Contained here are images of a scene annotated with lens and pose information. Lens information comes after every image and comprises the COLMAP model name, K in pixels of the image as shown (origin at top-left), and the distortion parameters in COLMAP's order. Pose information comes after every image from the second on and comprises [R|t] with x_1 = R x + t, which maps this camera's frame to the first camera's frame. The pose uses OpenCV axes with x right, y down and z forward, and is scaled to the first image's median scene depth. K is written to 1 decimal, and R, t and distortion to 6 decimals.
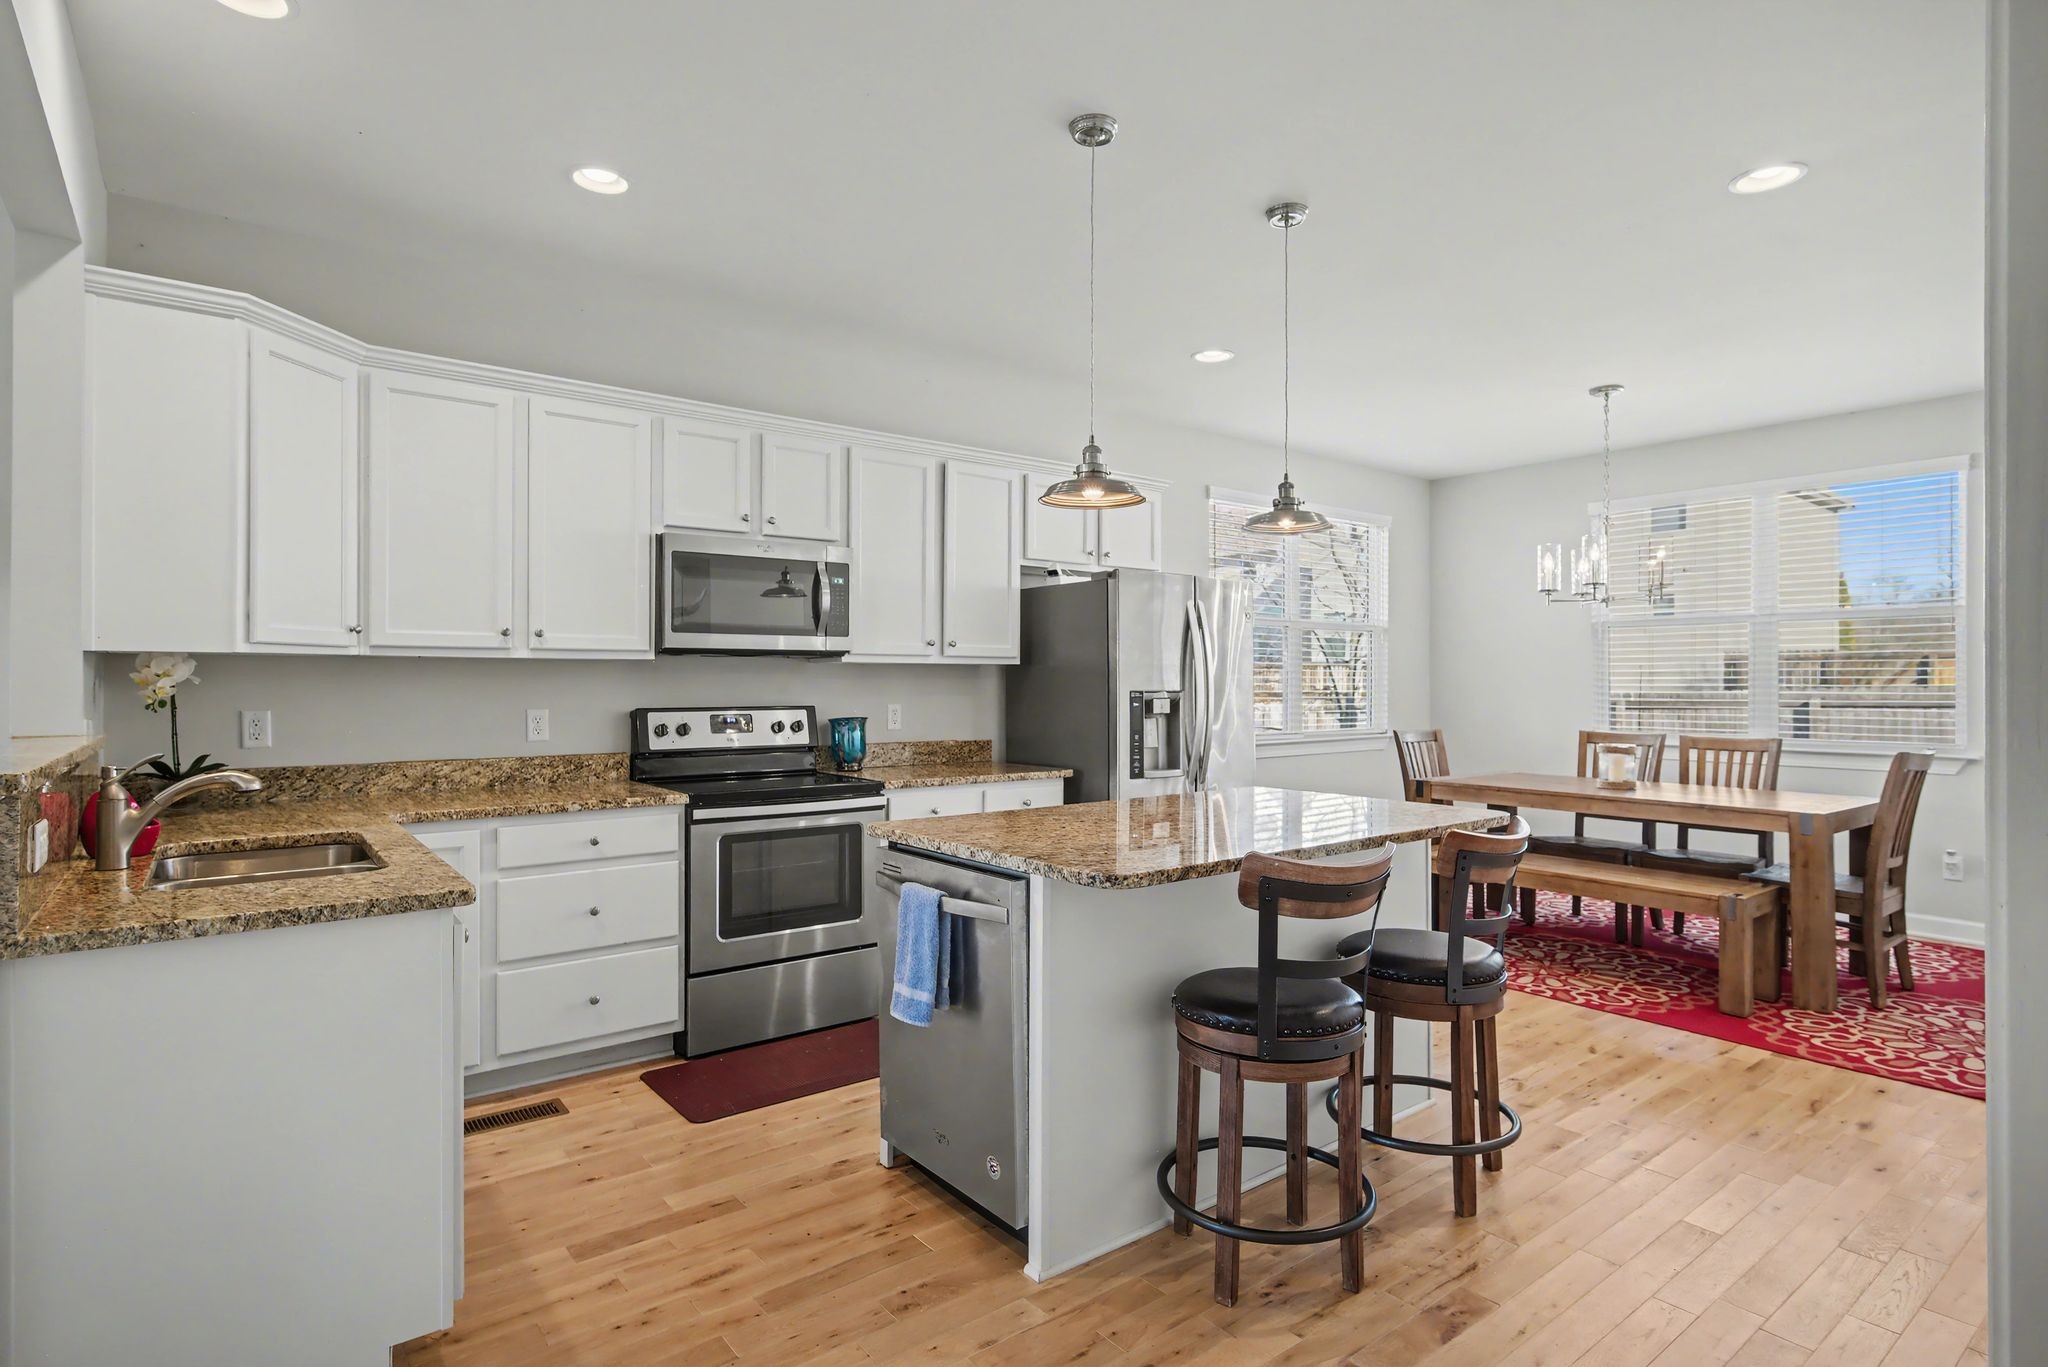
lens RADIAL K [[1073.1, 0, 1024.0], [0, 1073.1, 683.5], [0, 0, 1]] dist [-0.001009, -0.000292]
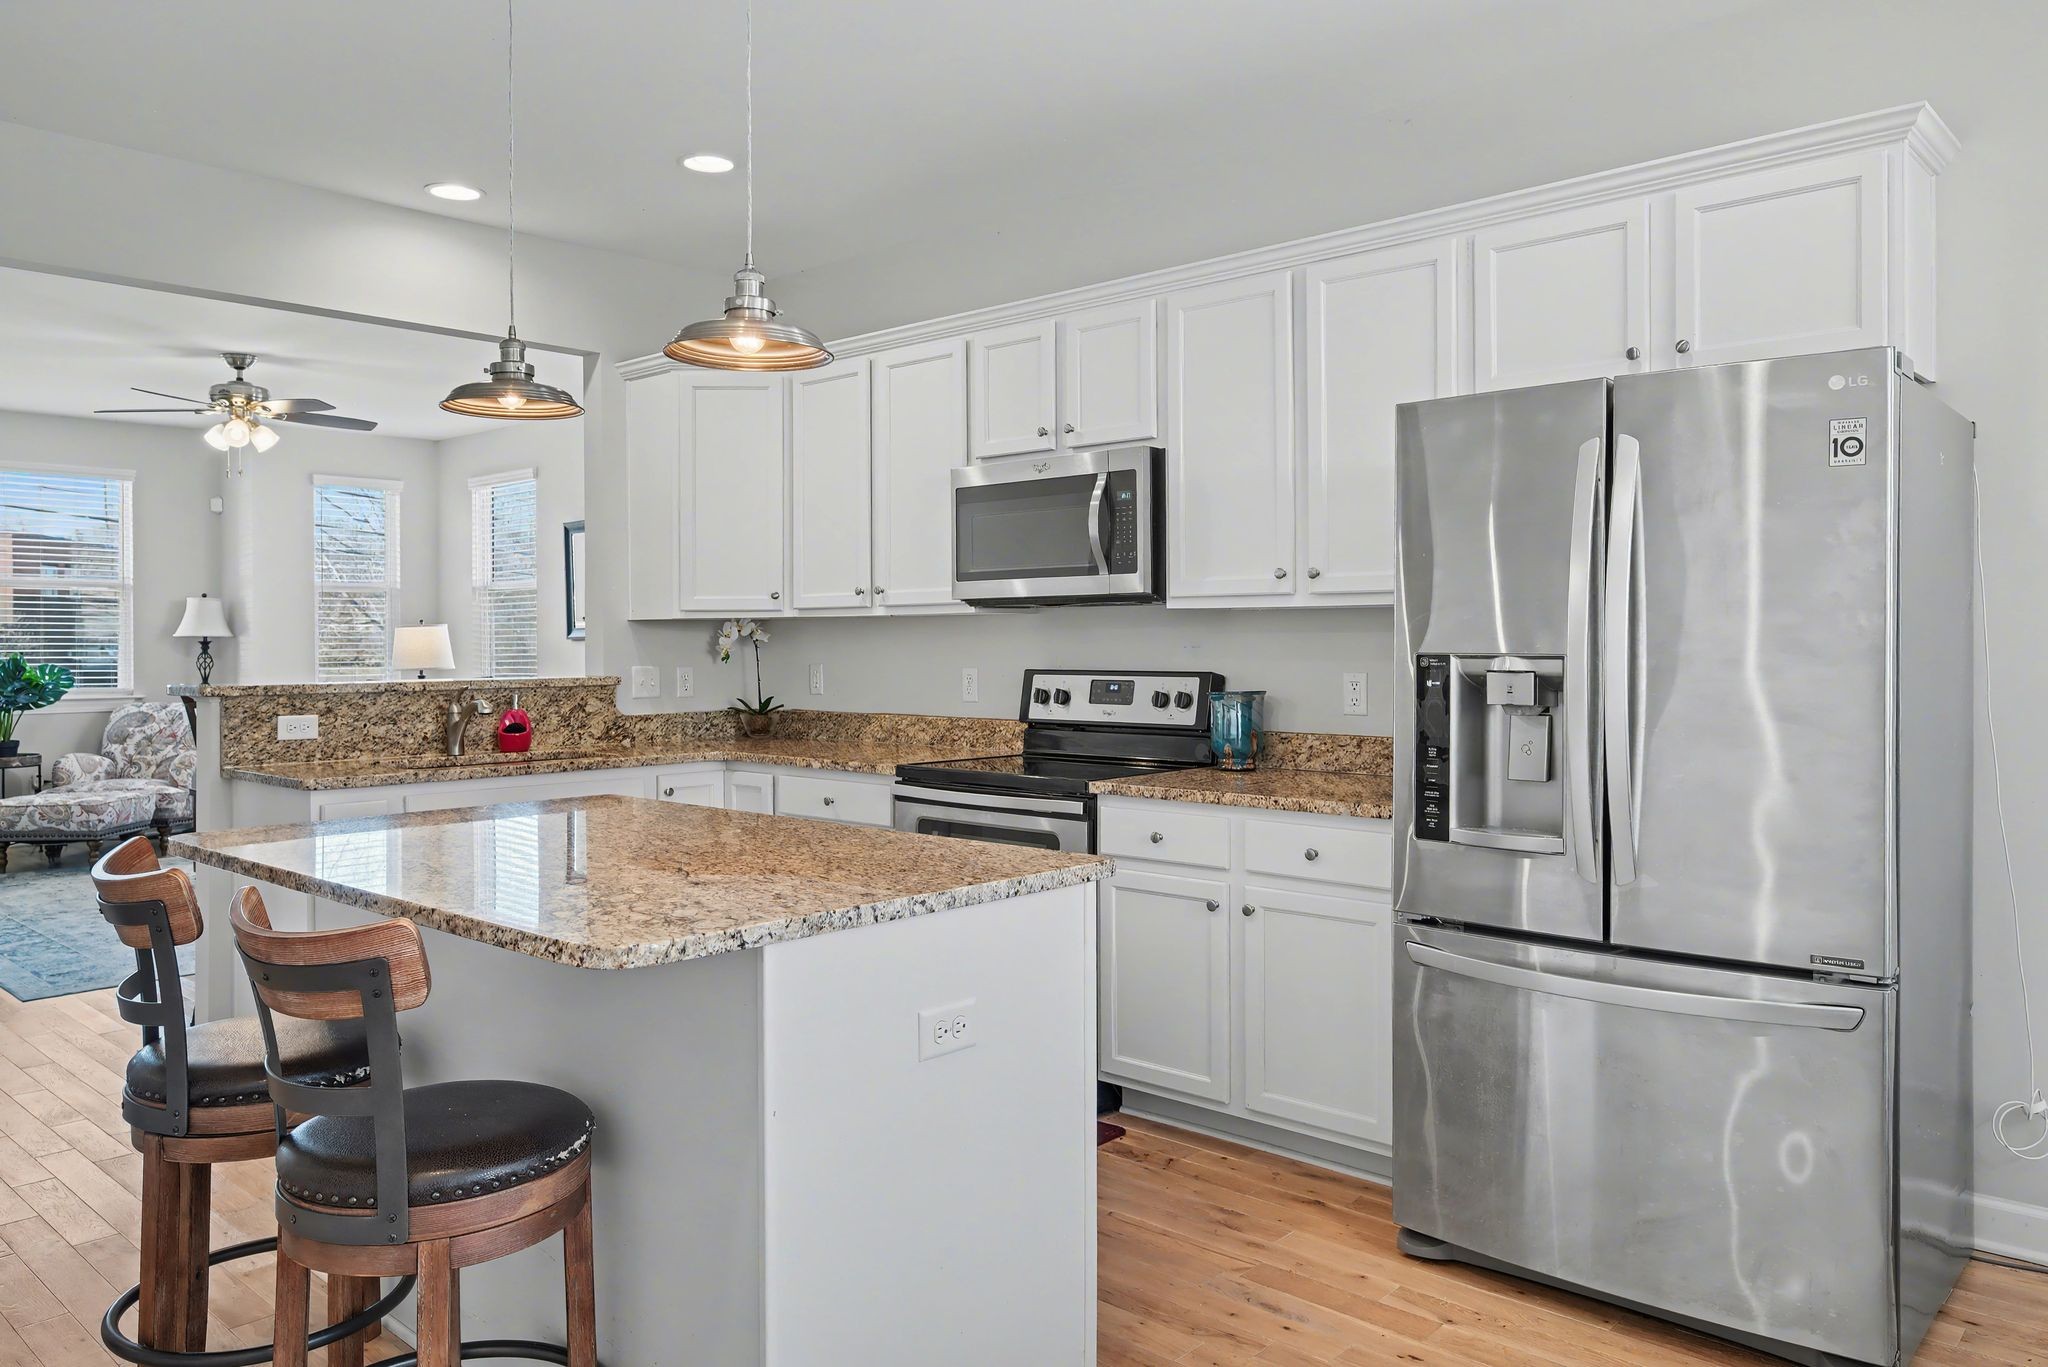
lens RADIAL K [[1470.9, 0, 1023.7], [0, 1470.9, 651.7], [0, 0, 1]] dist [0.048158, 0.001359]
pose [[0.165739, 0.007654, -0.986140, 0.798348], [0.004686, 0.999952, 0.008548, -0.001167], [0.986159, -0.006038, 0.165695, 0.792326]]
